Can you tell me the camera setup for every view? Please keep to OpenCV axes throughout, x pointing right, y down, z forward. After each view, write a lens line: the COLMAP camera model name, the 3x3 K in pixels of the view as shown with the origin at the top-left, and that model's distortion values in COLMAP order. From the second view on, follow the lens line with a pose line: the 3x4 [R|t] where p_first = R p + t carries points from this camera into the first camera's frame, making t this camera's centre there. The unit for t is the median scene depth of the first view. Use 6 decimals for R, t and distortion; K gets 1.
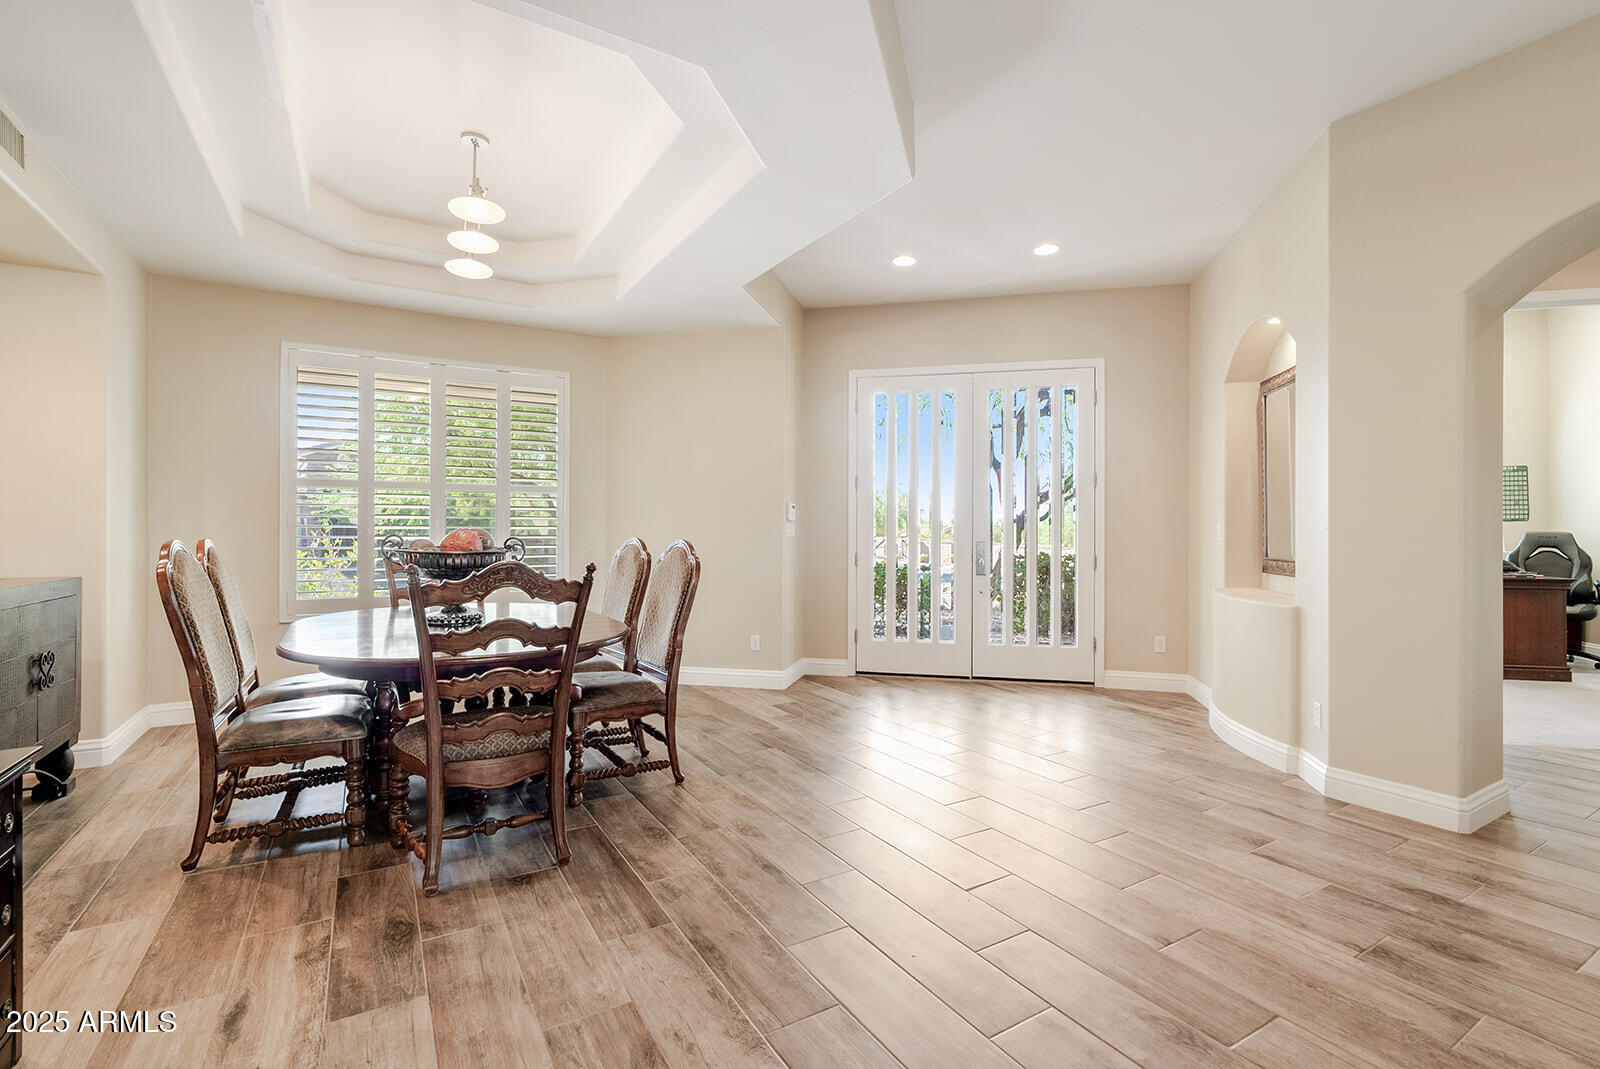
lens RADIAL K [[727.3, 0, 814.6], [0, 727.3, 531.3], [0, 0, 1]] dist [-0.007931, 0.002507]
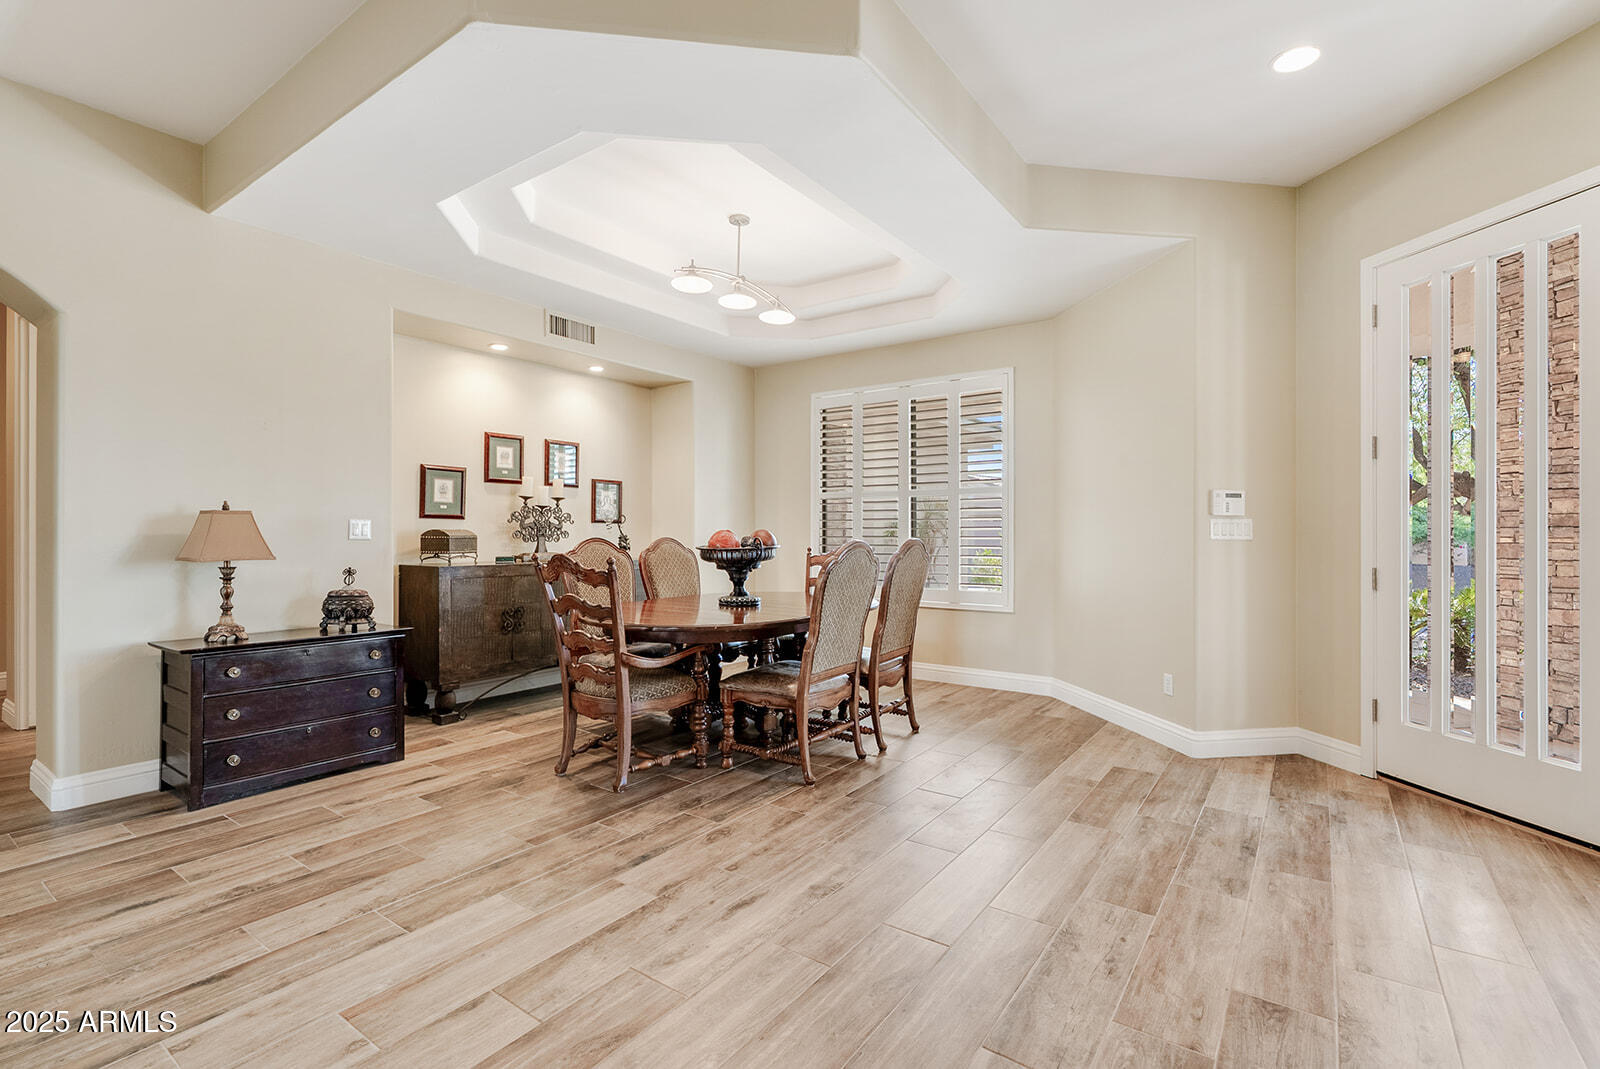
lens RADIAL K [[740.5, 0, 806.8], [0, 740.5, 530.4], [0, 0, 1]] dist [-0.007045, 0.003272]
pose [[0.390191, -0.001491, -0.920733, 0.931040], [-0.000851, 0.999998, -0.001980, 0.000311], [0.920733, 0.001556, 0.390189, 0.754759]]
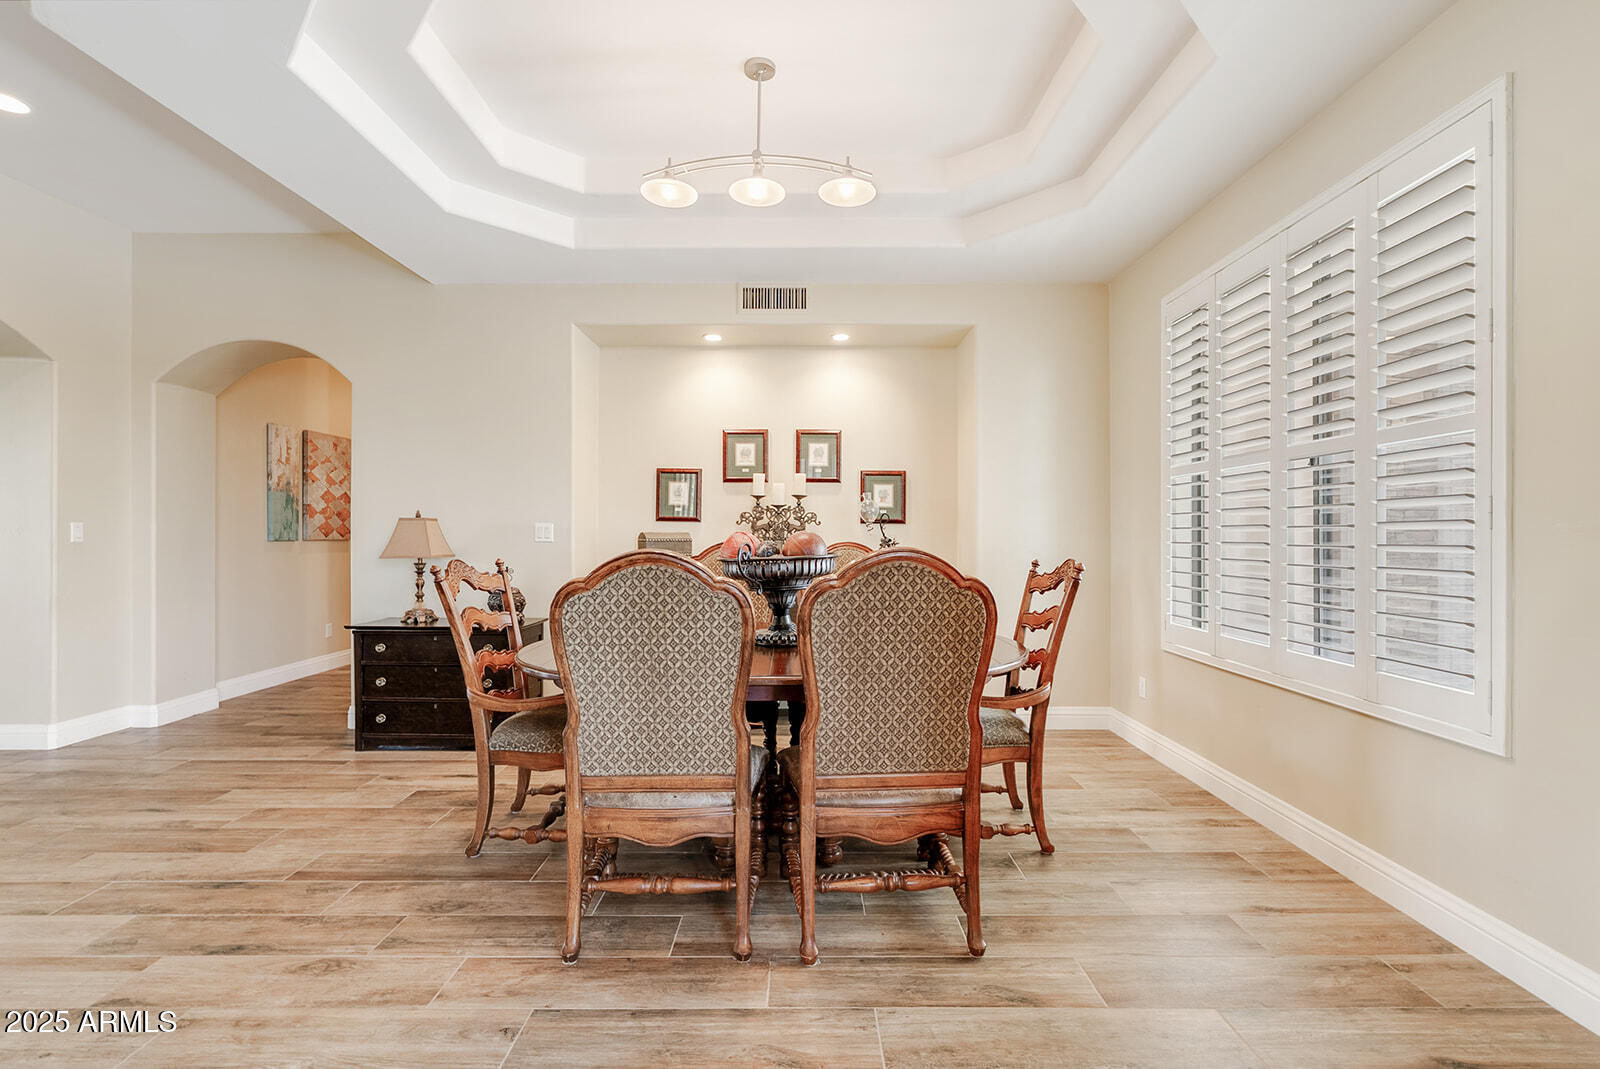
lens RADIAL K [[727.3, 0, 799.6], [0, 727.3, 535.6], [0, 0, 1]] dist [-0.007931, 0.002507]
pose [[-0.529071, 0.002256, -0.848574, 0.268497], [0.000919, 0.999997, 0.002086, 0.000111], [0.848577, 0.000324, -0.529072, 1.842551]]
